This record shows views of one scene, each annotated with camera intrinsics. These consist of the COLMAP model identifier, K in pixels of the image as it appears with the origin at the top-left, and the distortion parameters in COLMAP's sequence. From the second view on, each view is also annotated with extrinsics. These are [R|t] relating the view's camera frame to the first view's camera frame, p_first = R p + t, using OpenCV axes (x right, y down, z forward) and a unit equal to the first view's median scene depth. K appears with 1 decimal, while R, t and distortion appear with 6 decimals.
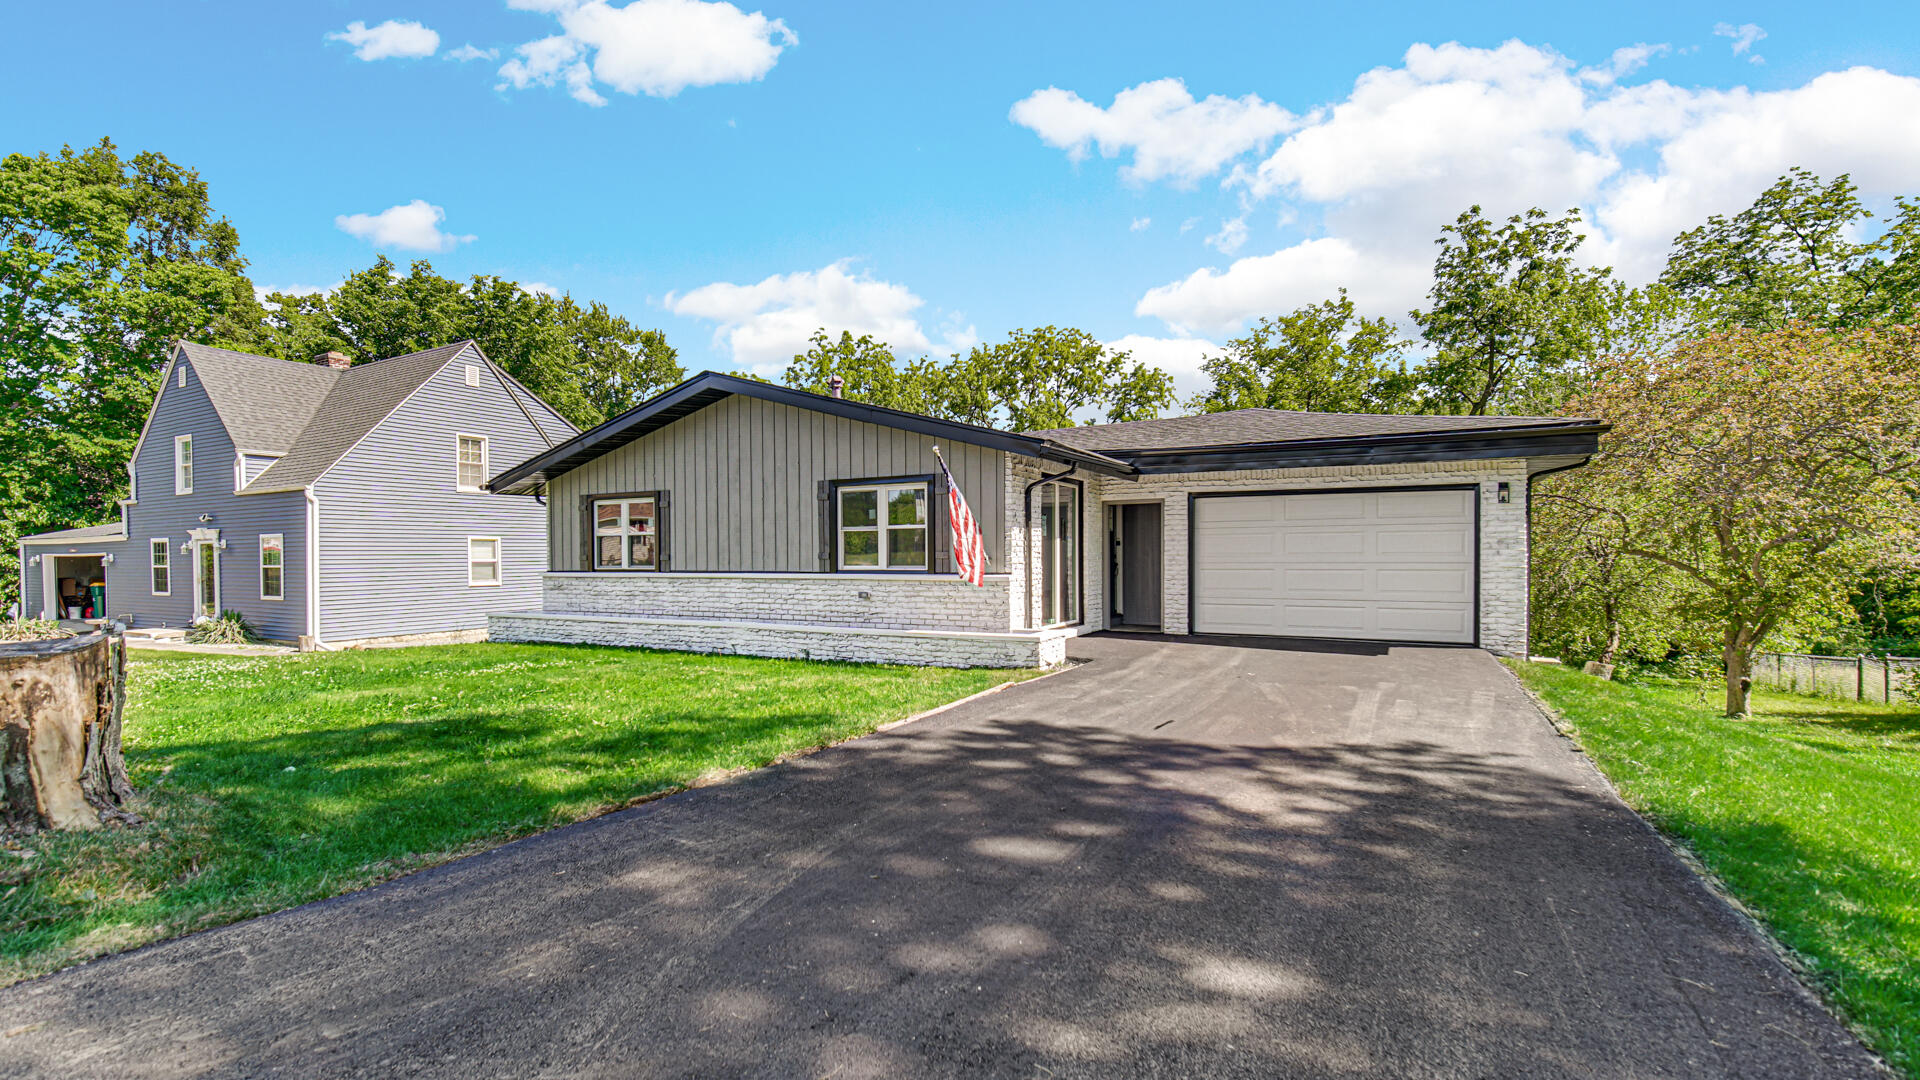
lens RADIAL K [[750.3, 0, 945.6], [0, 750.3, 547.2], [0, 0, 1]] dist [-0.000881, -0.000102]
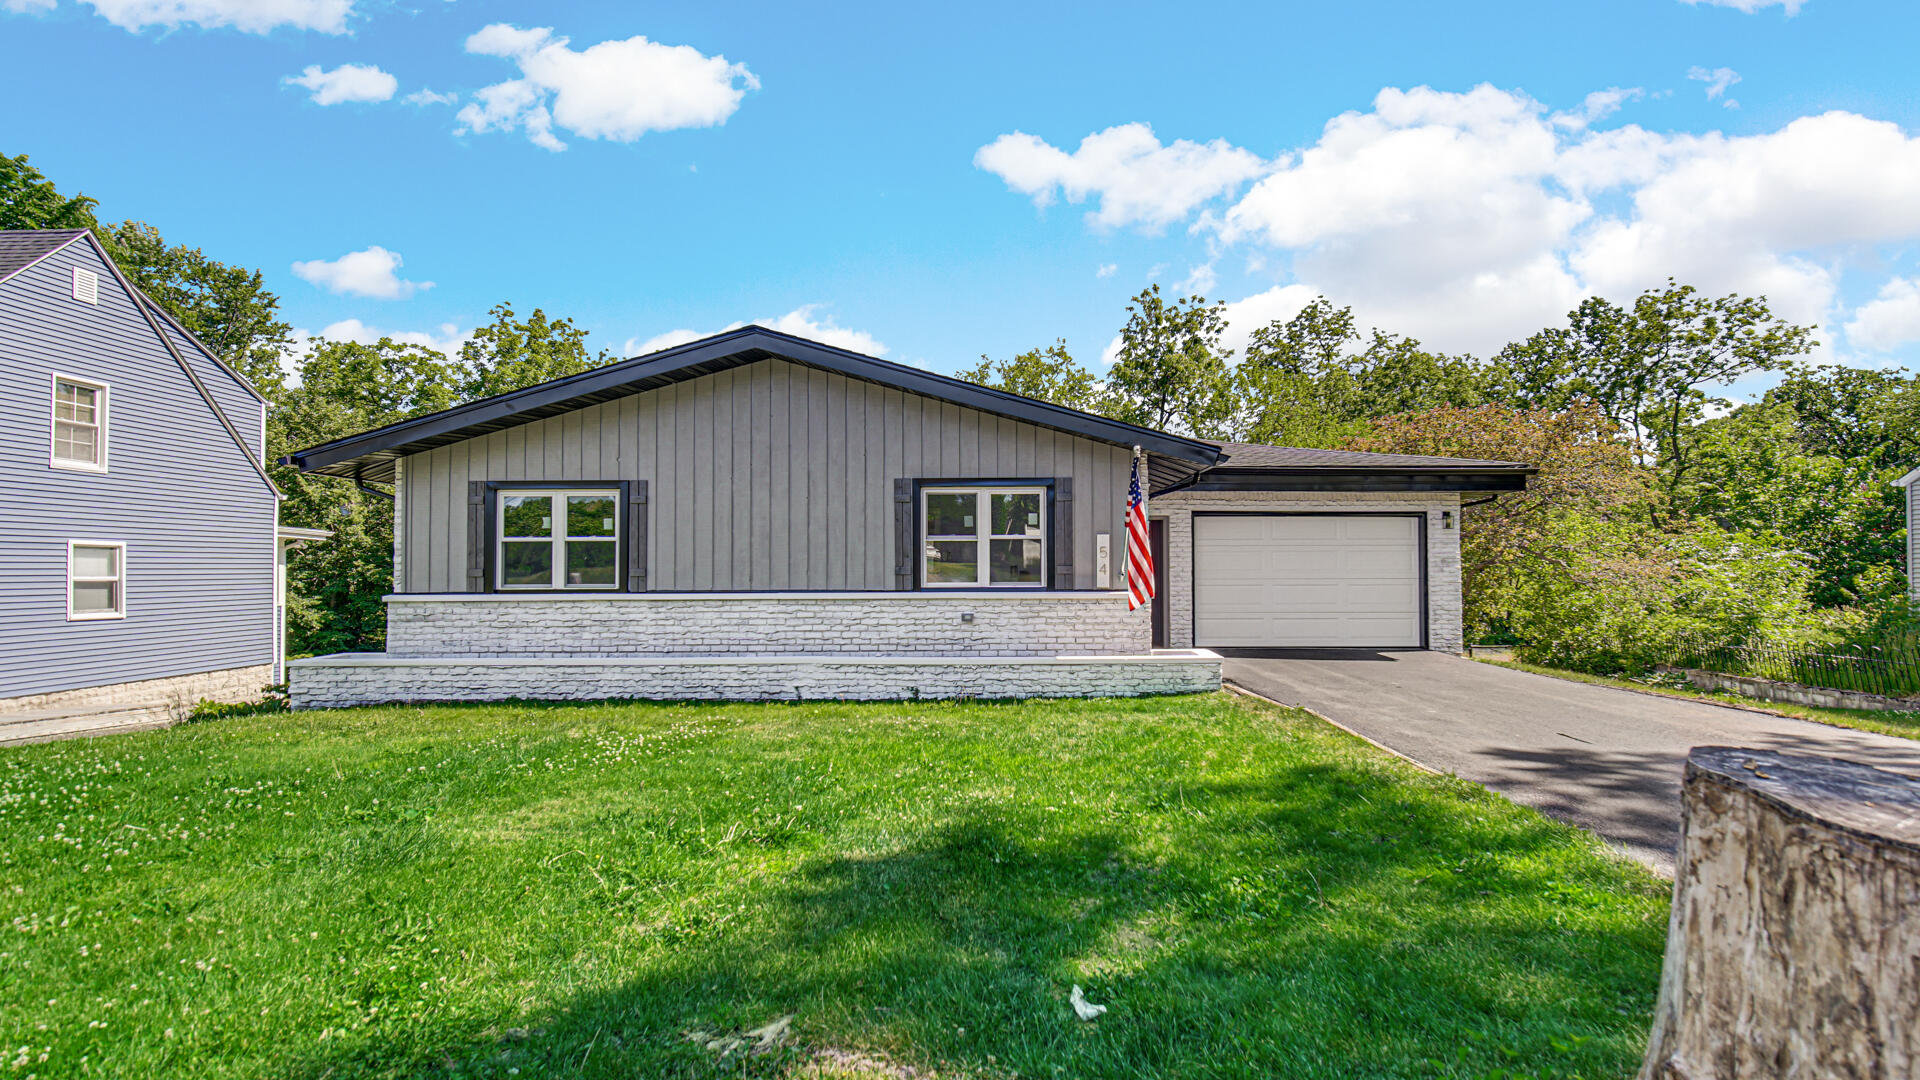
lens RADIAL K [[750.3, 0, 962.9], [0, 750.3, 550.4], [0, 0, 1]] dist [-0.000881, -0.000102]
pose [[0.903548, 0.014583, 0.428238, -0.427134], [-0.005992, 0.999753, -0.021404, 0.006046], [-0.428444, 0.016774, 0.903413, 0.219018]]
